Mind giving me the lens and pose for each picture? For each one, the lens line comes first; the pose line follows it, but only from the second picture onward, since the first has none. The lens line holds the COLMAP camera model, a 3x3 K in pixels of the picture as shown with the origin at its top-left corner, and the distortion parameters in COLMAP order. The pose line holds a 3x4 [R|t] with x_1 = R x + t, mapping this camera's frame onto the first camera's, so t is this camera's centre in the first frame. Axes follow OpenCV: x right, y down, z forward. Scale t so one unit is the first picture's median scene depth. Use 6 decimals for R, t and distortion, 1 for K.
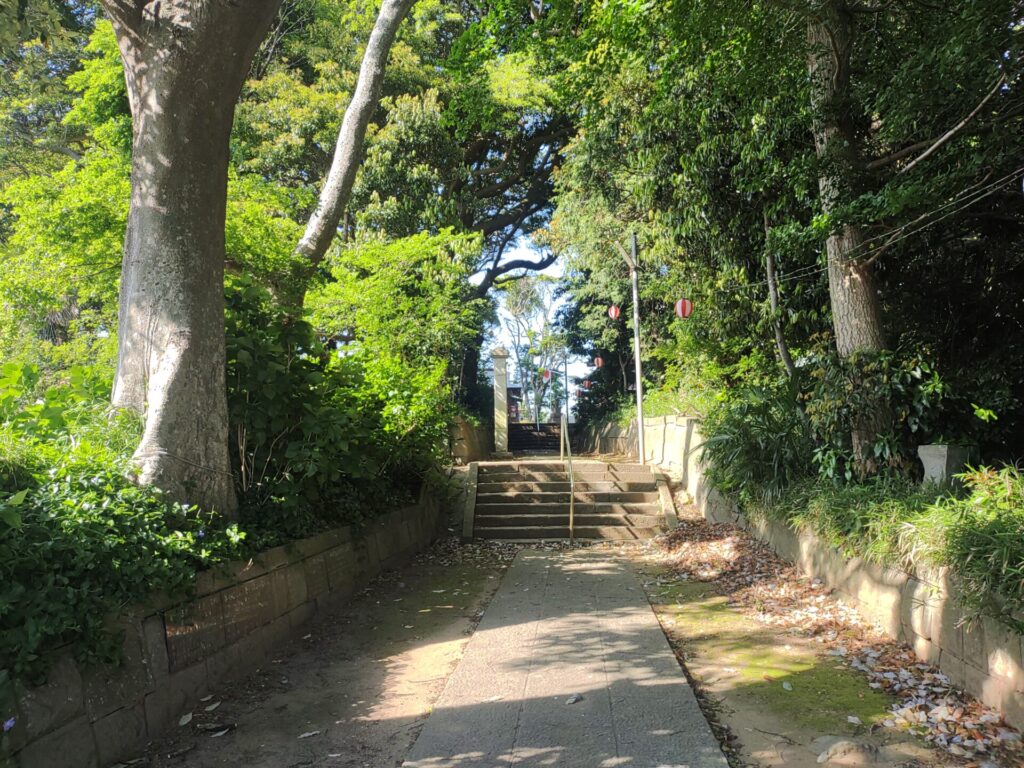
lens RADIAL K [[755.3, 0, 511.0], [0, 755.3, 378.0], [0, 0, 1]] dist [0.014373, 0.002331]
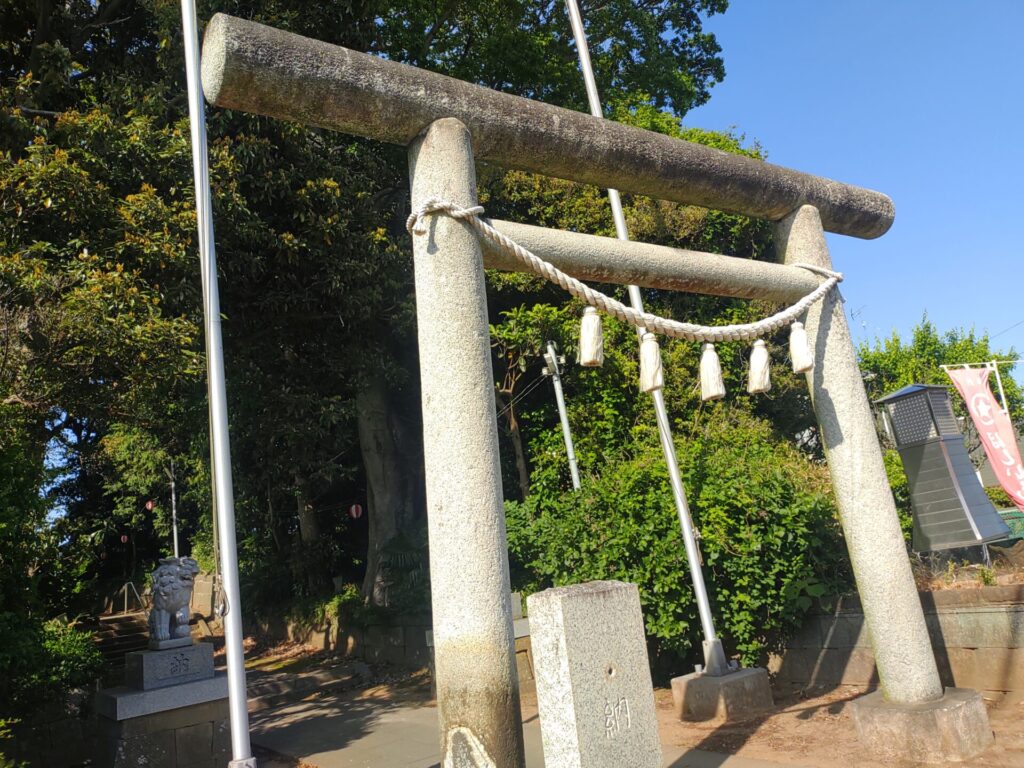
lens RADIAL K [[755.3, 0, 514.6], [0, 755.3, 379.7], [0, 0, 1]] dist [0.014373, 0.002331]
pose [[0.769587, 0.053230, 0.636319, -0.665942], [0.062504, 0.985454, -0.158030, -0.130130], [-0.635475, 0.161390, 0.755066, -1.454973]]
